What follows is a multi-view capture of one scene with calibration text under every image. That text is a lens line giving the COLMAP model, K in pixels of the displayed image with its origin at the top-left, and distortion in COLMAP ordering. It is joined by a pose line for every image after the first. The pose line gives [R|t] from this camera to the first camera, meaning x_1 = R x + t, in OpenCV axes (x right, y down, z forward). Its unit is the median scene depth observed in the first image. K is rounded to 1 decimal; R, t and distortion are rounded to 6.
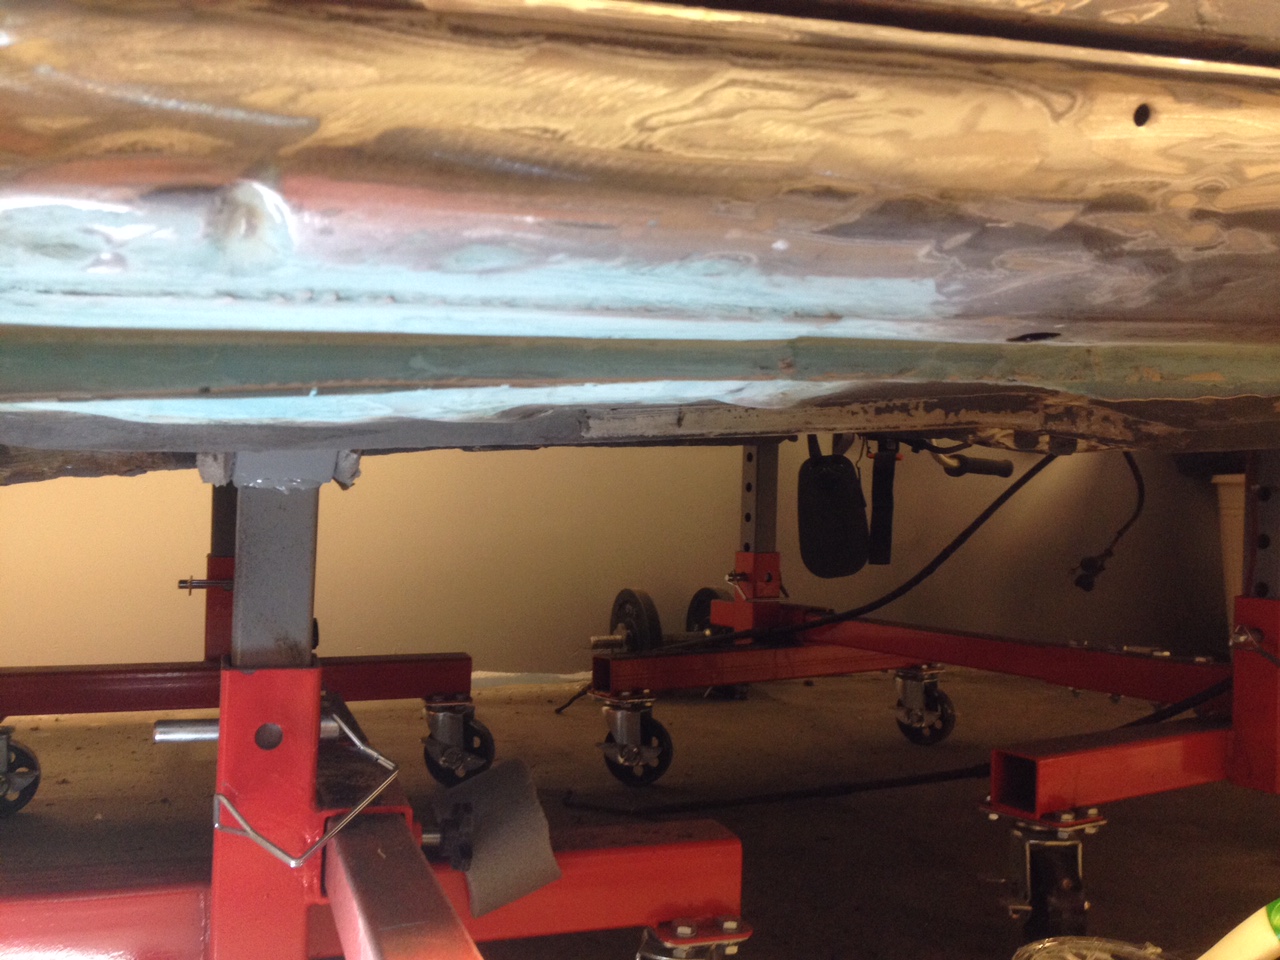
lens RADIAL K [[1219.4, 0, 640.0], [0, 1219.4, 480.0], [0, 0, 1]] dist [0.074392, -0.150126]
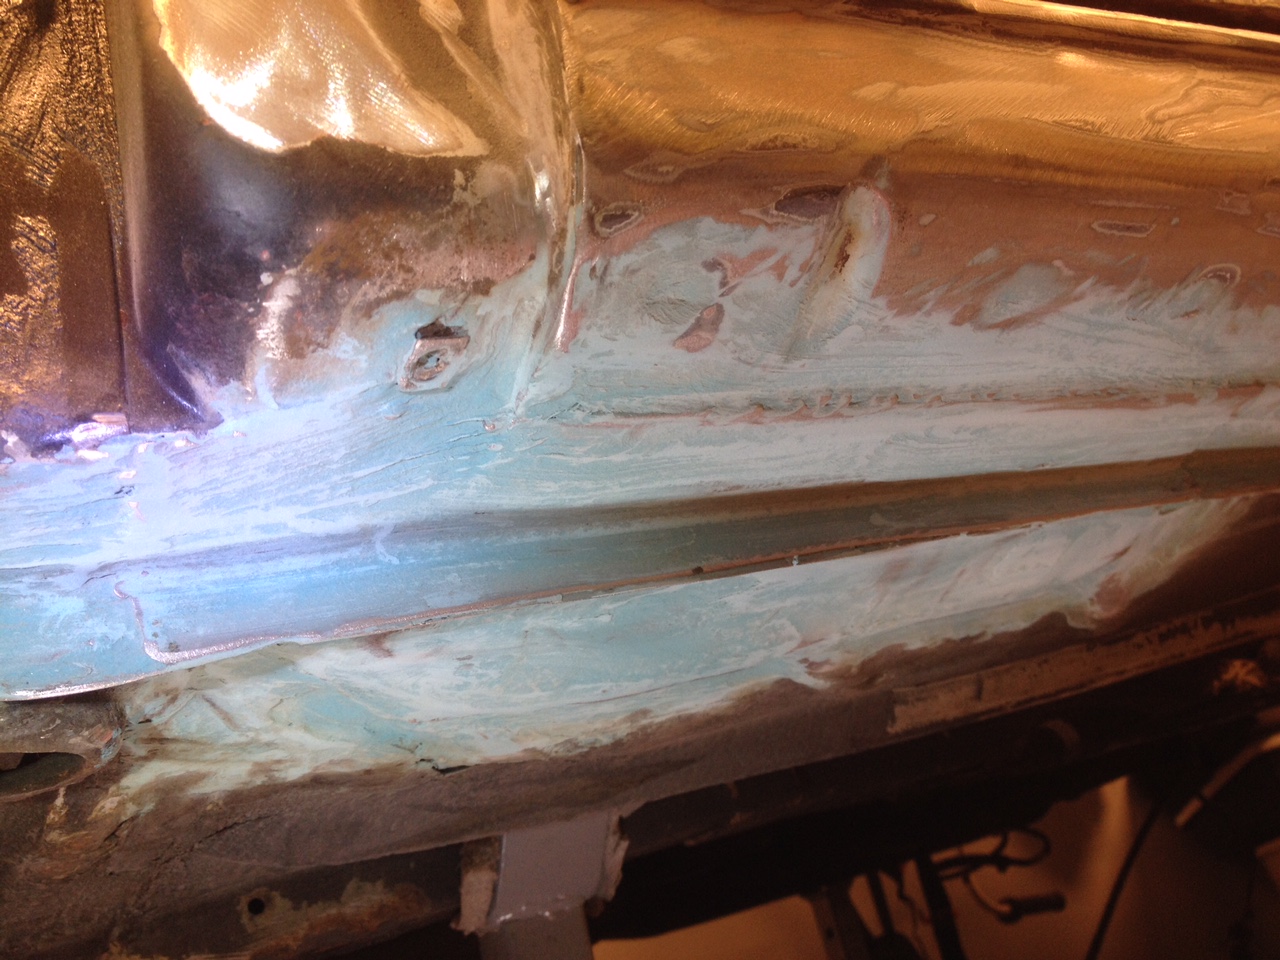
lens RADIAL K [[1219.4, 0, 640.0], [0, 1219.4, 480.0], [0, 0, 1]] dist [0.074392, -0.150126]
pose [[0.962363, -0.233151, 0.139634, -0.588257], [0.270980, 0.862313, -0.427769, 0.269886], [-0.020674, 0.449507, 0.893037, 0.240494]]
